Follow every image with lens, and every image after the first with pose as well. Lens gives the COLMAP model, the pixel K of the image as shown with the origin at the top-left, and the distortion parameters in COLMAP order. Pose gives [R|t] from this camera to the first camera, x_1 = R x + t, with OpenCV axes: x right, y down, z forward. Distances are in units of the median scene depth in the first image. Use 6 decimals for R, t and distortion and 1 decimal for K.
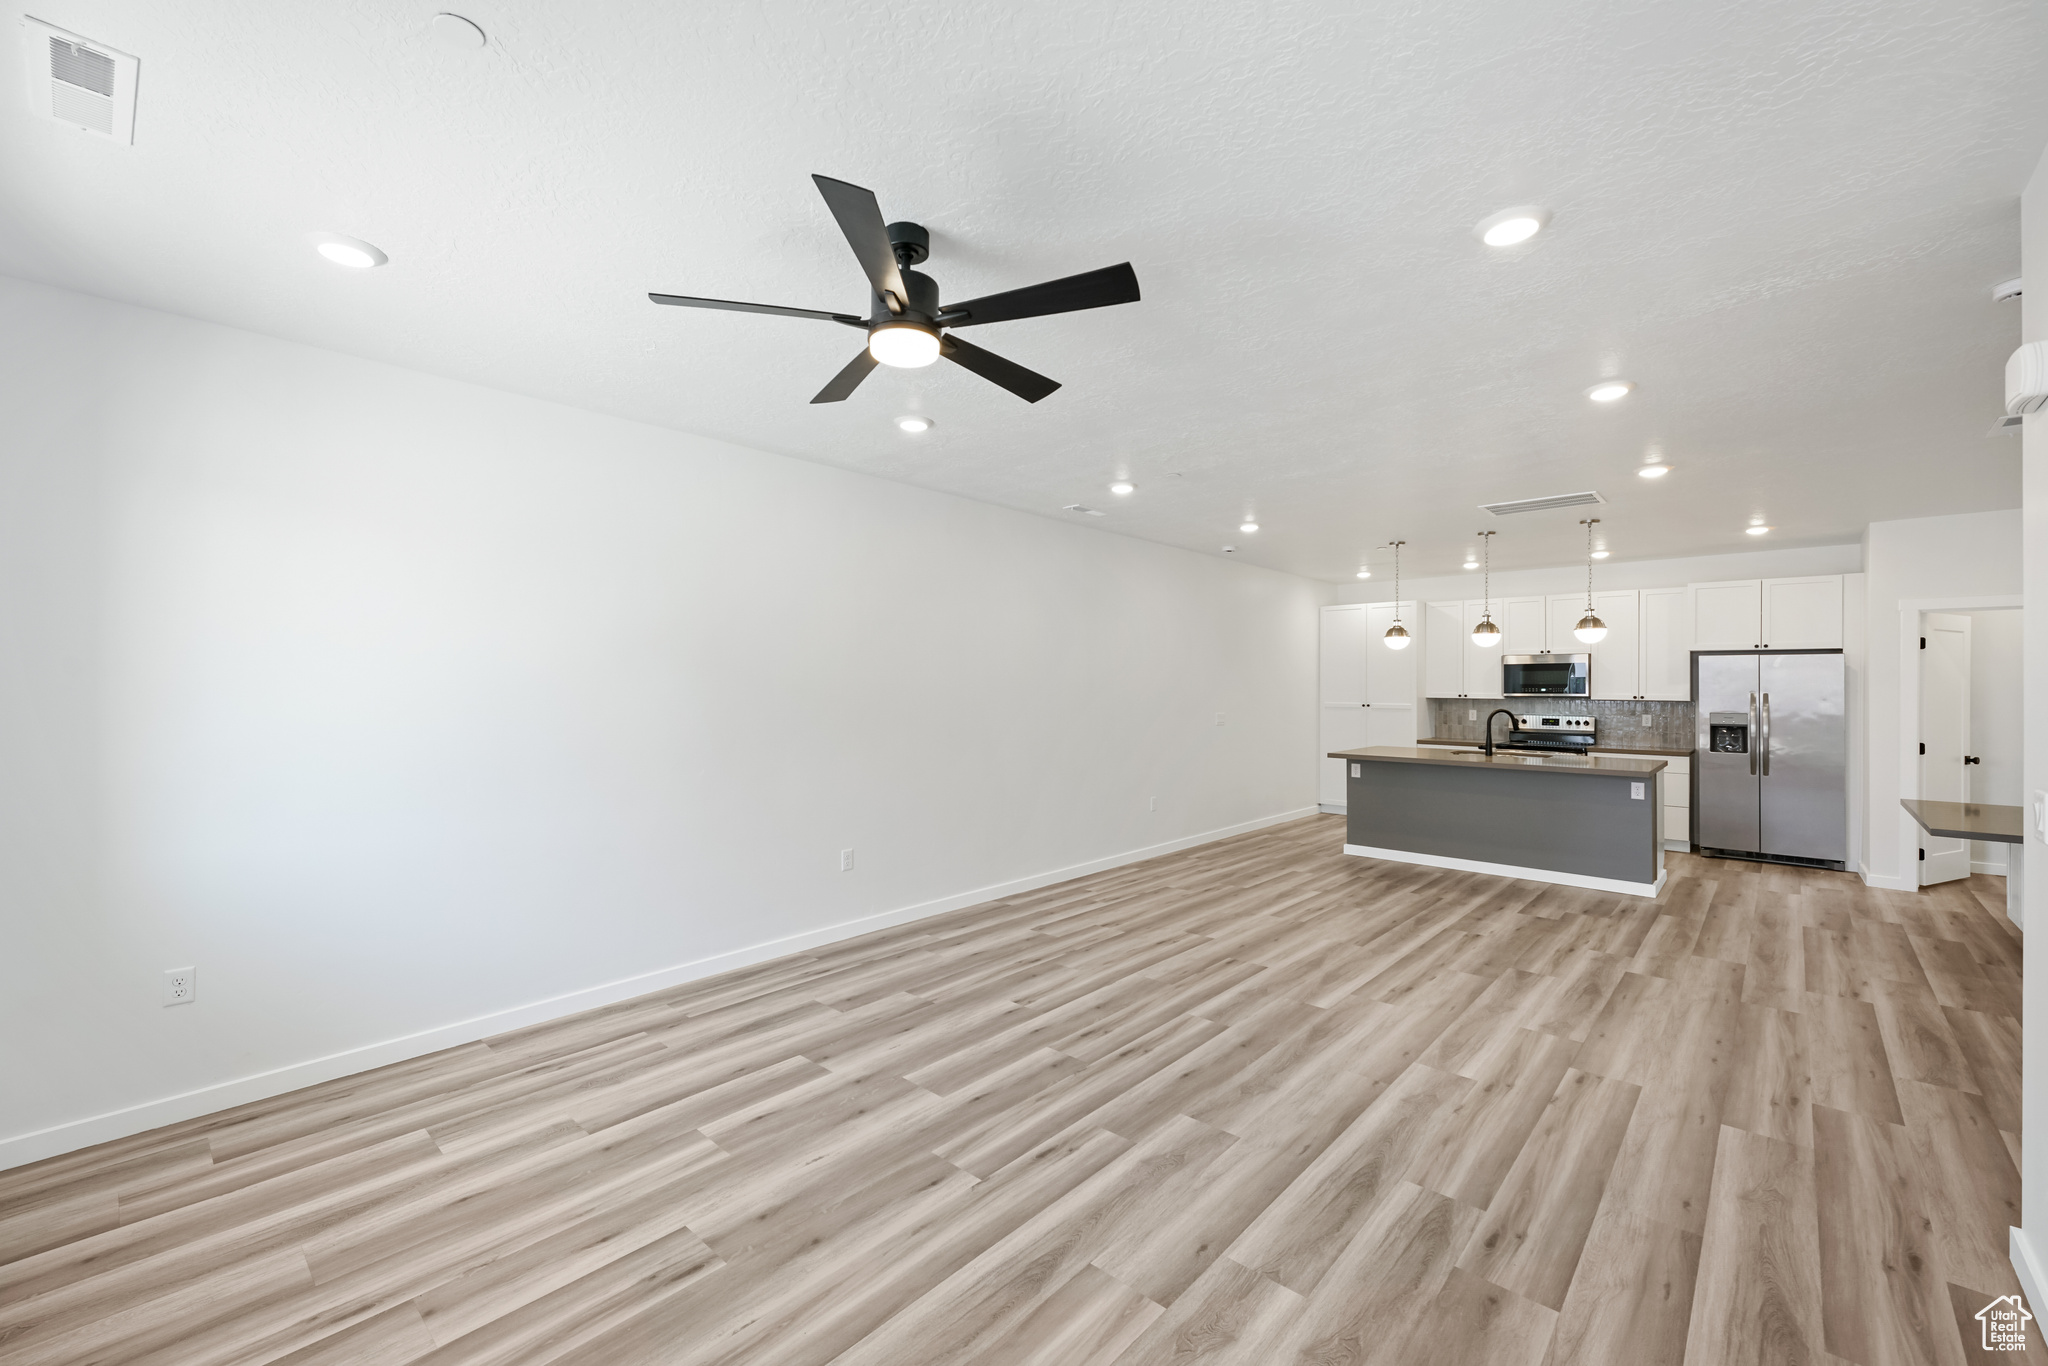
lens RADIAL K [[830.6, 0, 1032.6], [0, 830.6, 680.7], [0, 0, 1]] dist [0.009951, -0.002043]
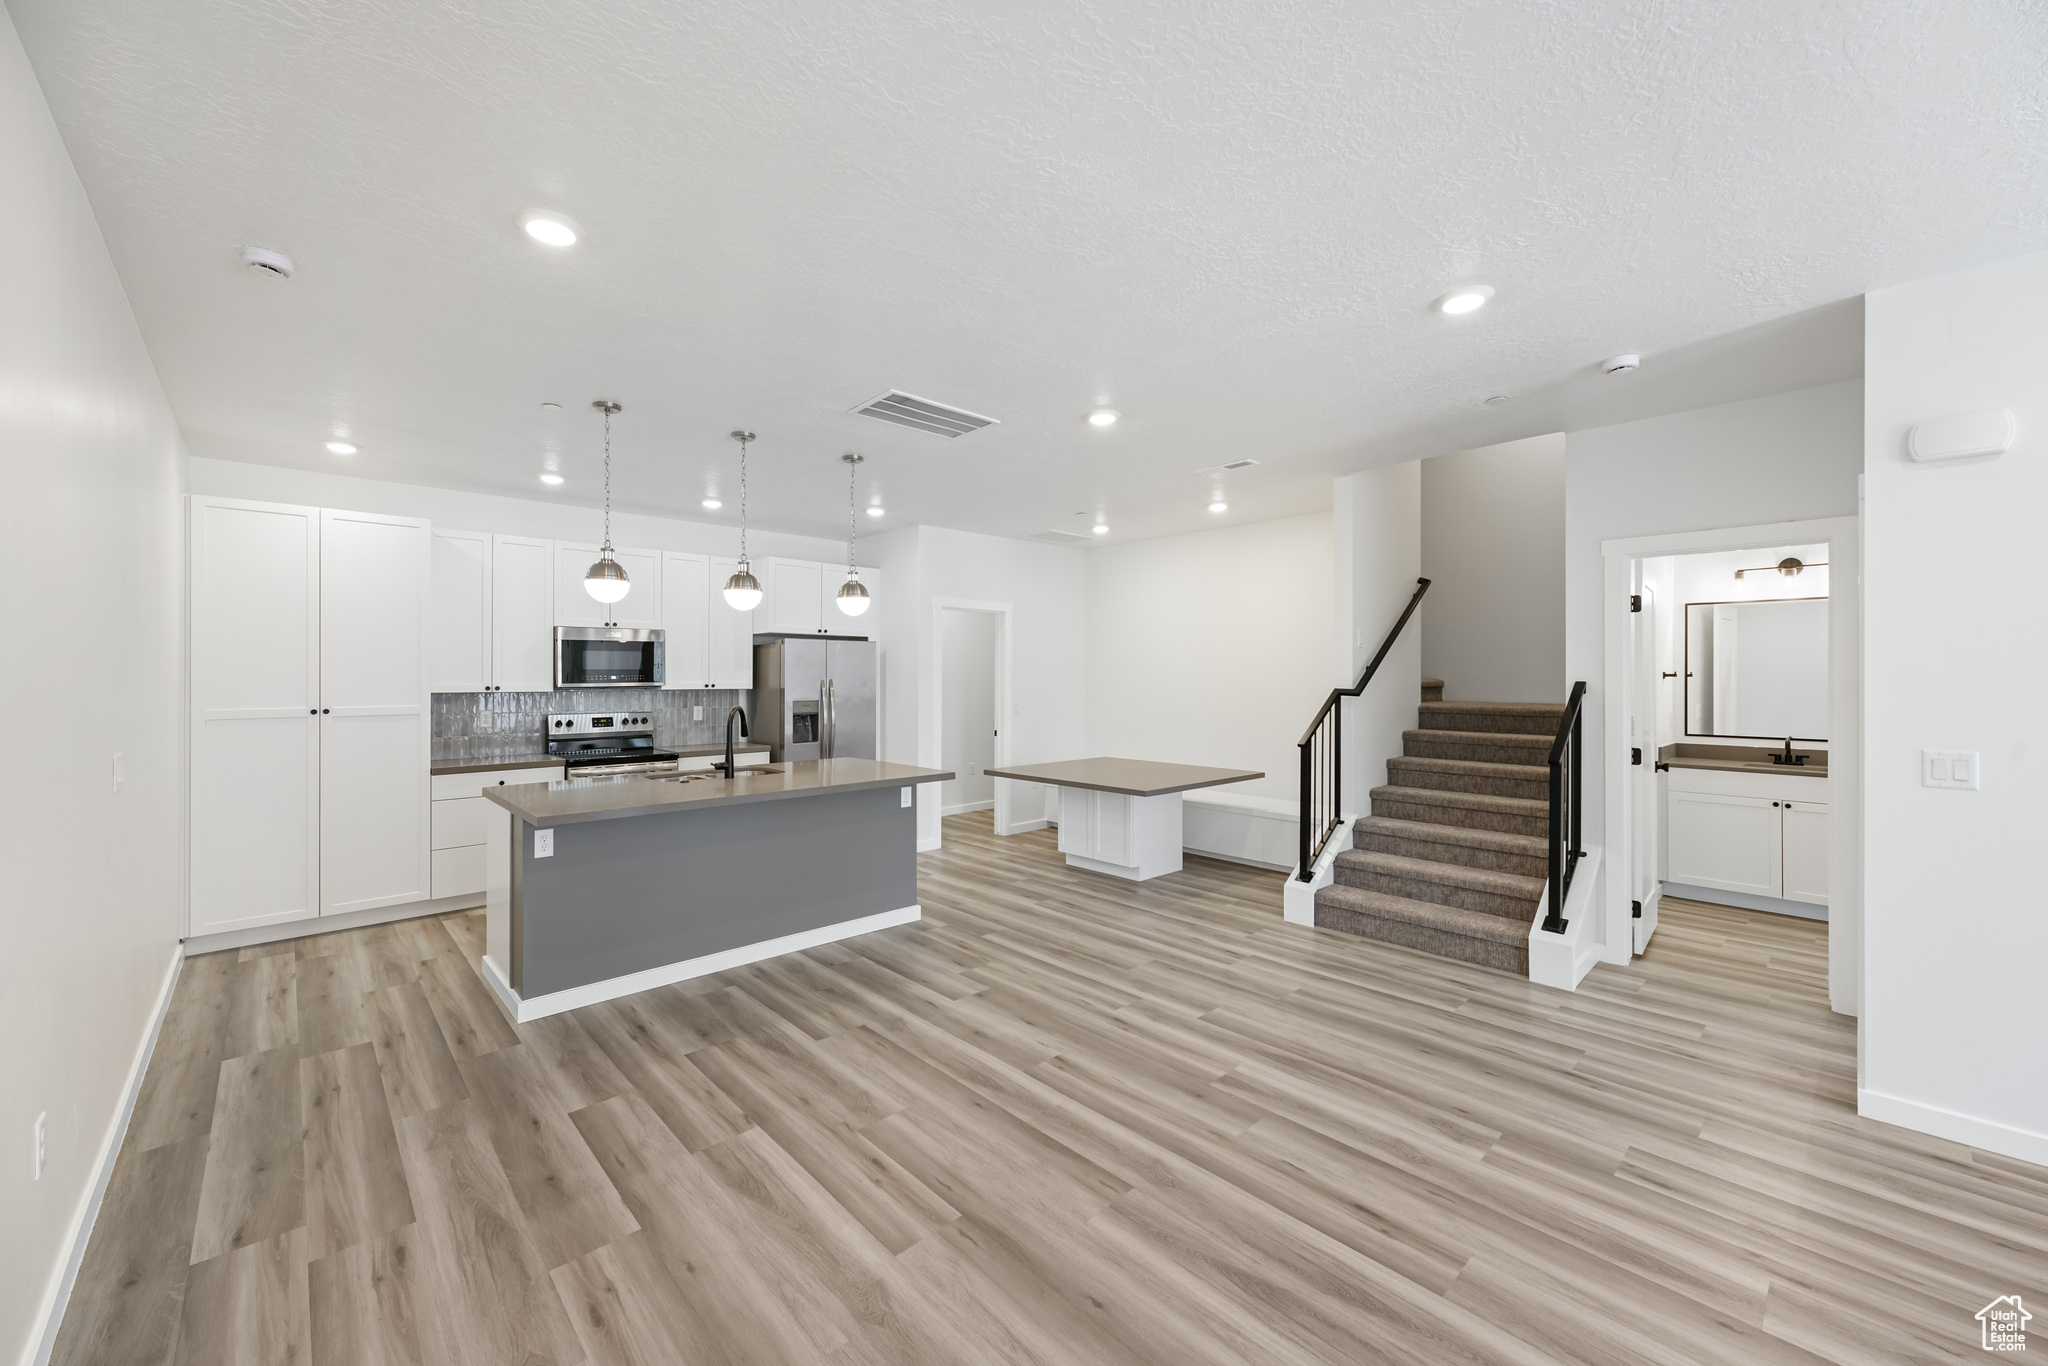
lens RADIAL K [[830.6, 0, 991.2], [0, 830.6, 684.1], [0, 0, 1]] dist [0.009951, -0.002043]
pose [[0.099585, -0.013980, 0.994931, -0.101065], [-0.005565, 0.999878, 0.014606, 0.007081], [-0.995014, -0.006991, 0.099495, 0.949758]]
